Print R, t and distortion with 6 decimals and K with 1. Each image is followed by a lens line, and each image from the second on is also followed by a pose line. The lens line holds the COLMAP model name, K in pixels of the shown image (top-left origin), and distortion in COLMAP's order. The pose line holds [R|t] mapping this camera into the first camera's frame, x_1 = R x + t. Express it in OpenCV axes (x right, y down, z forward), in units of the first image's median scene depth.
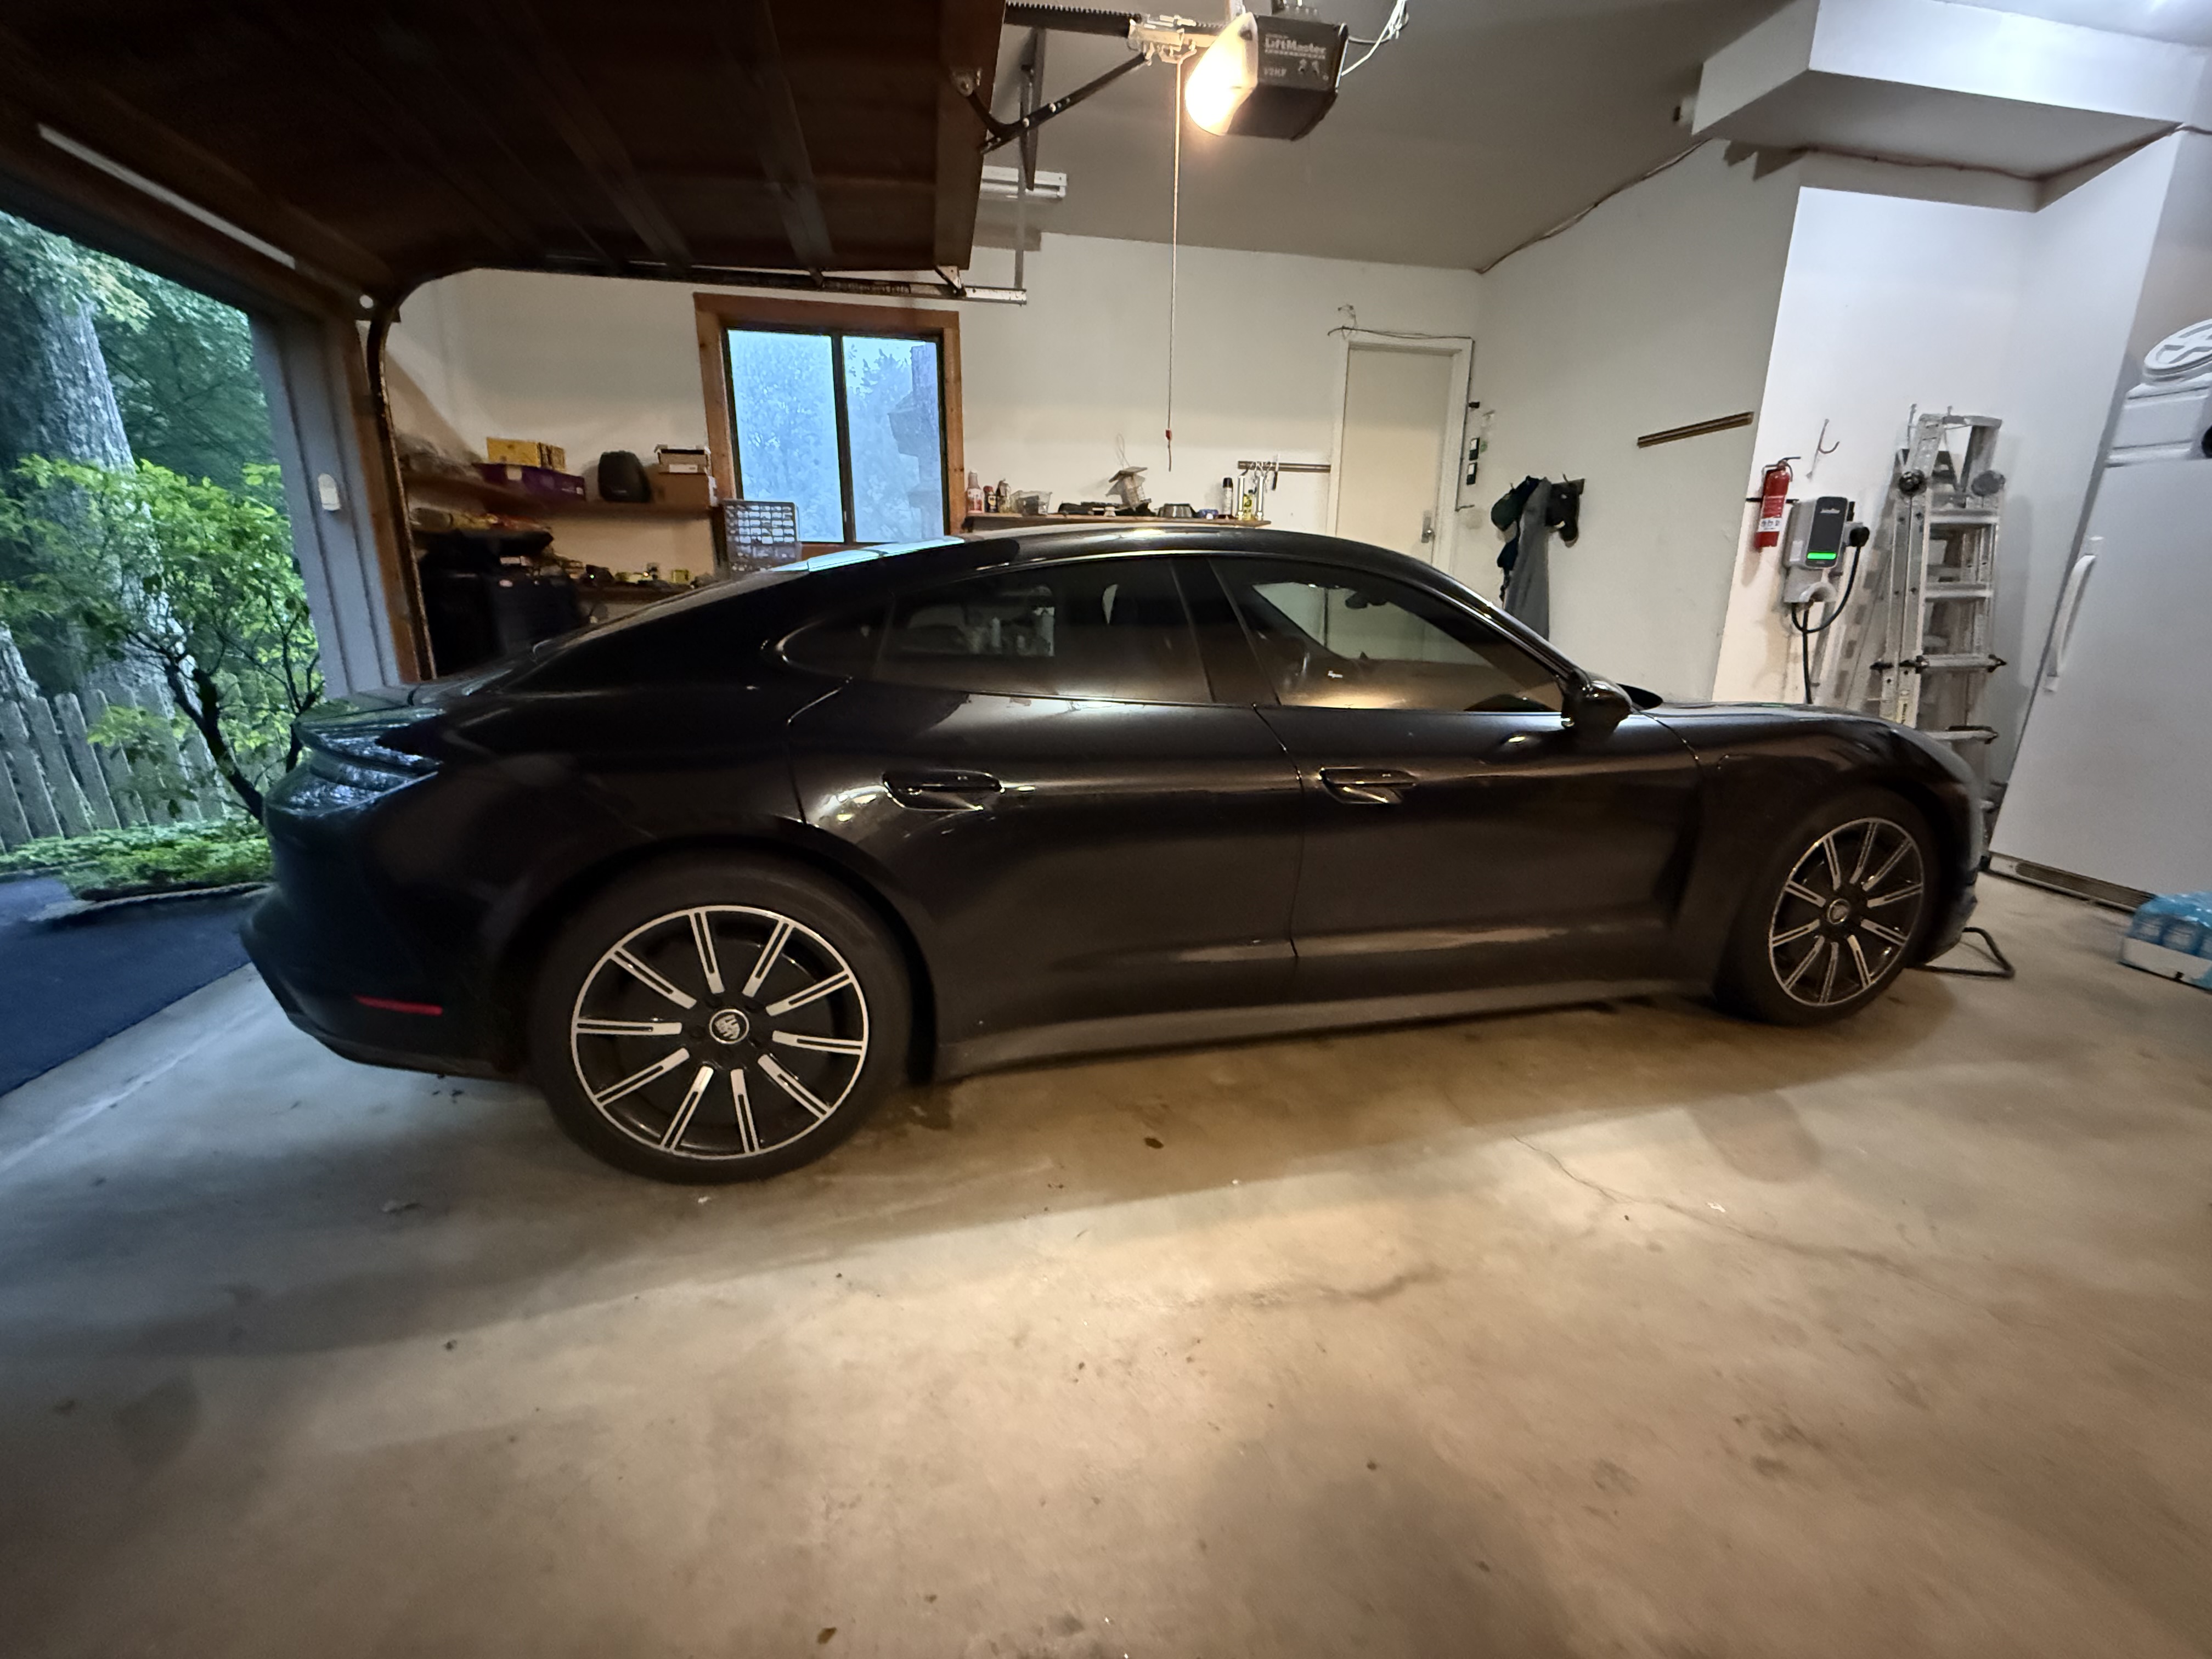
lens RADIAL K [[887.2, 0, 1089.6], [0, 887.2, 835.3], [0, 0, 1]] dist [-0.002063, 0.000024]
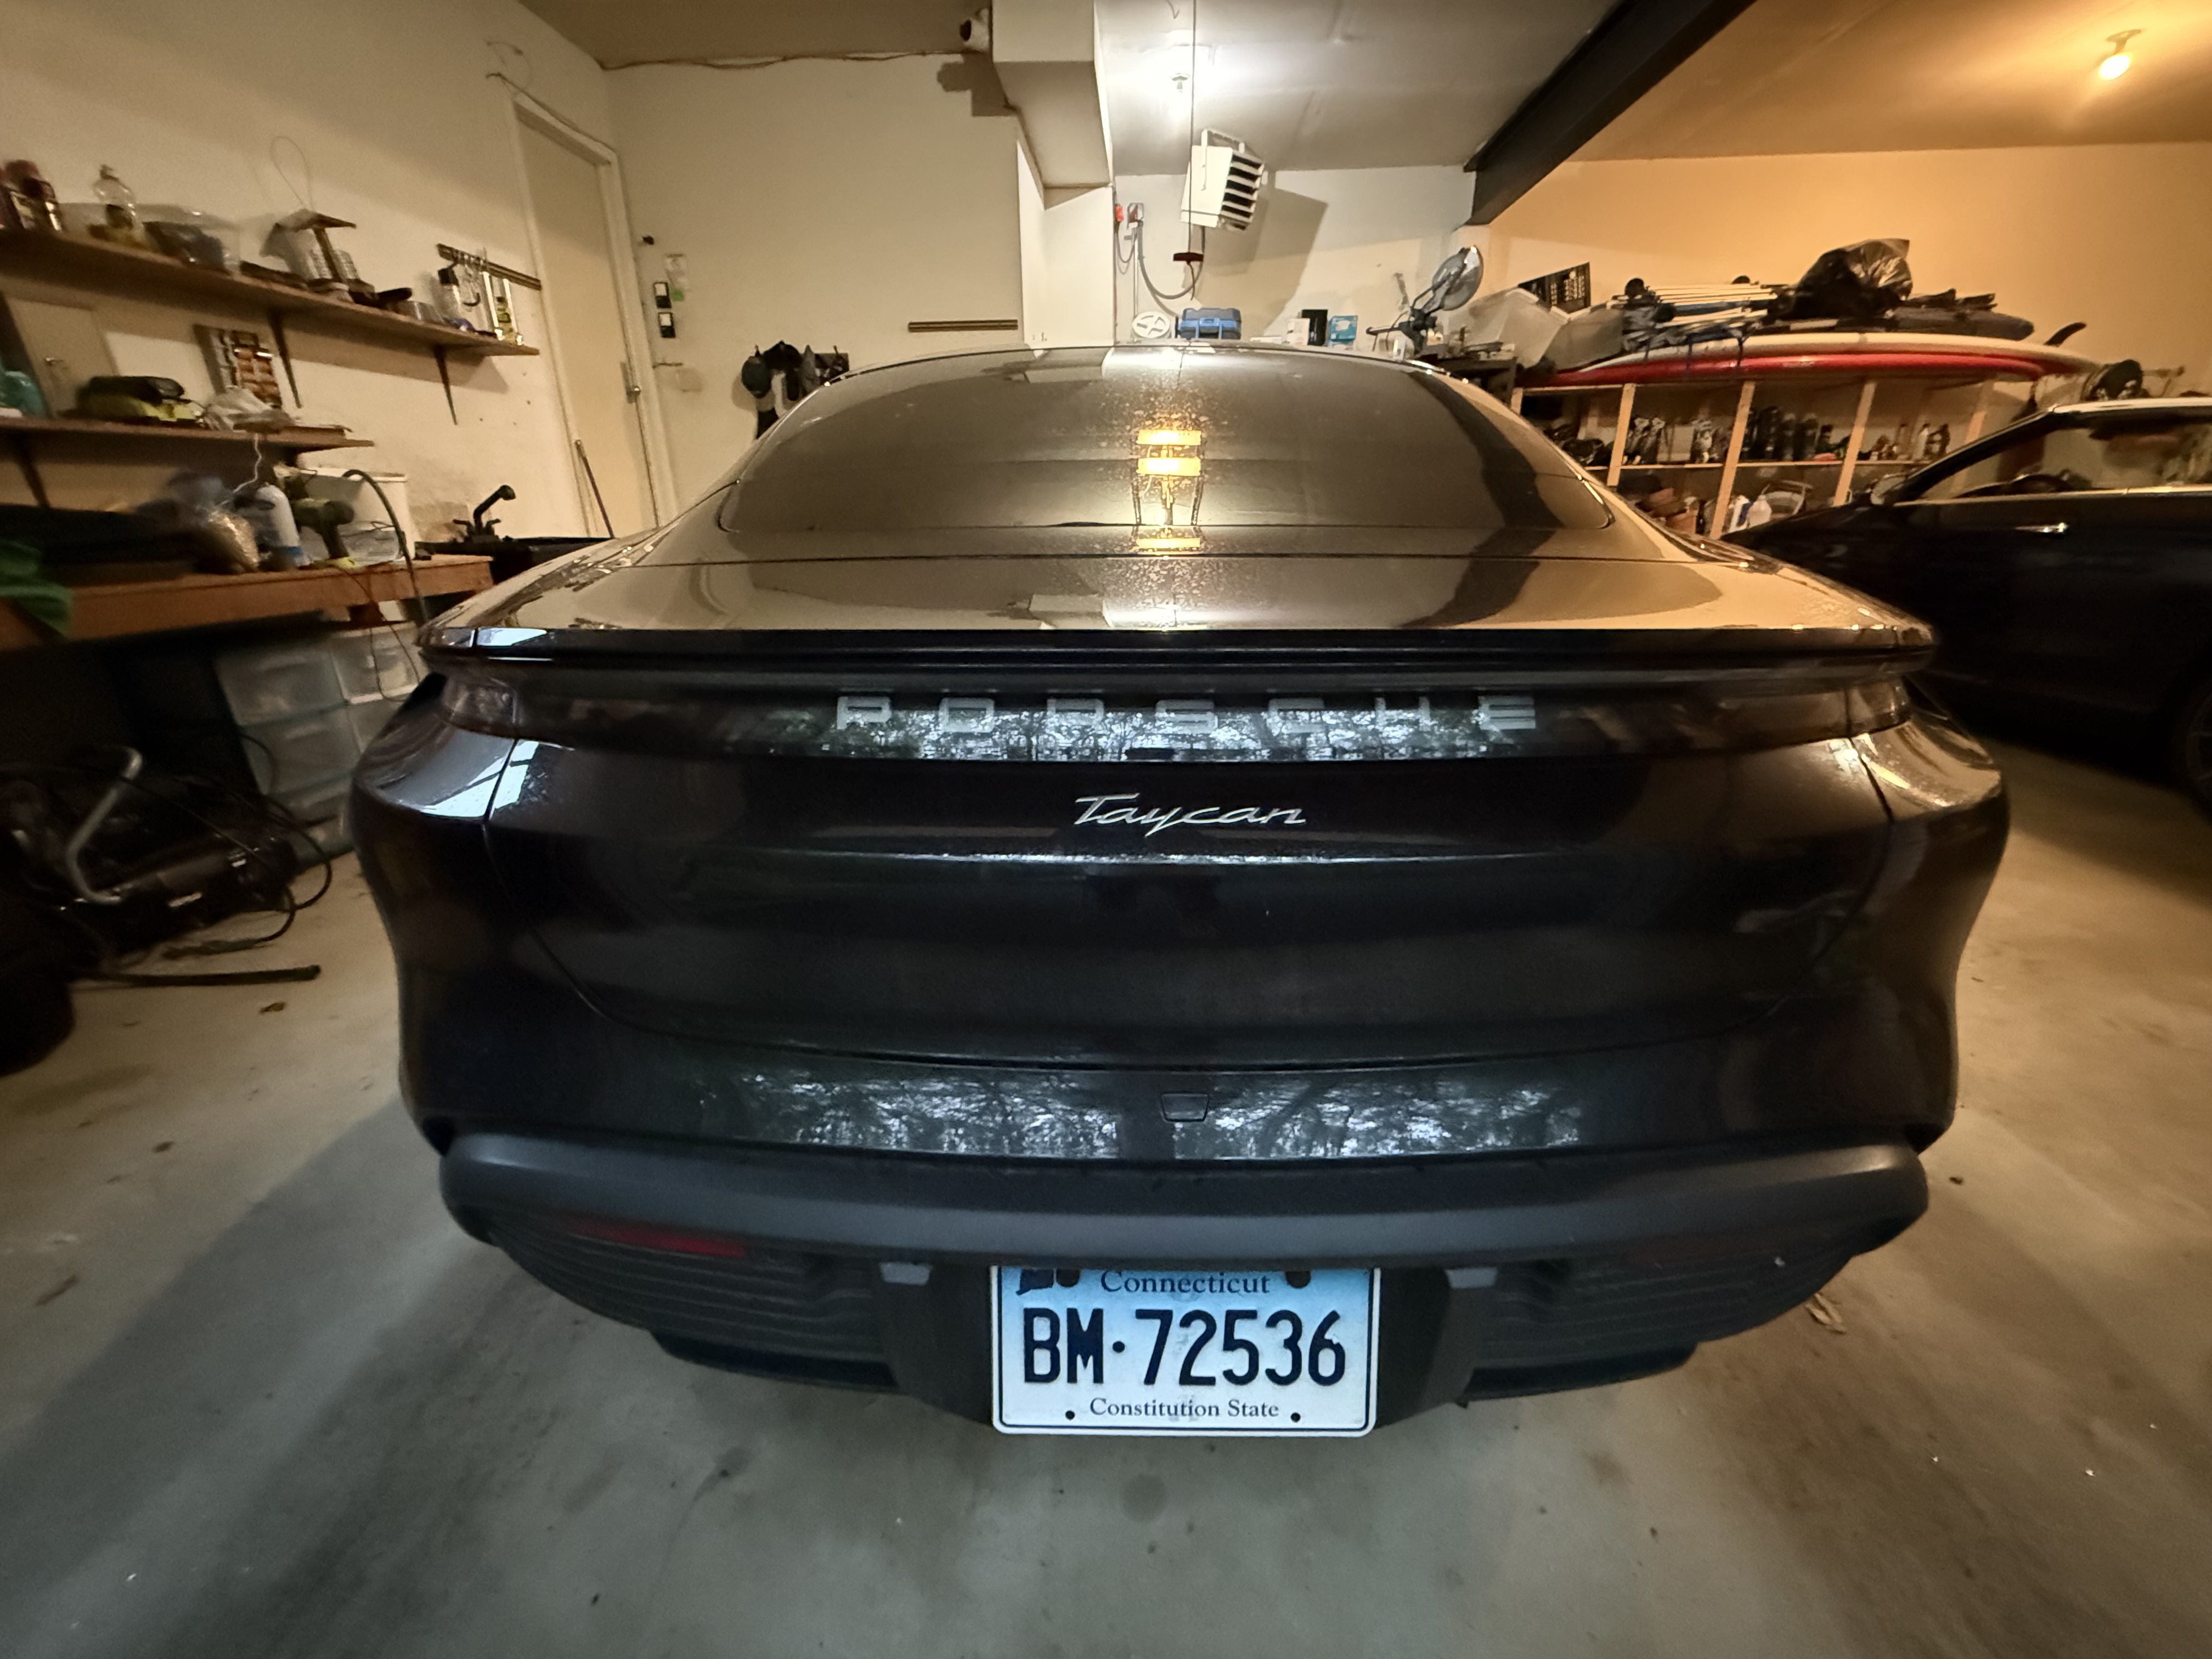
lens RADIAL K [[887.2, 0, 1111.7], [0, 887.2, 836.4], [0, 0, 1]] dist [-0.002063, 0.000024]
pose [[0.266079, -0.346073, 0.899686, -0.485326], [0.247565, 0.926560, 0.283194, -0.084685], [-0.931619, 0.147379, 0.332214, 0.417424]]
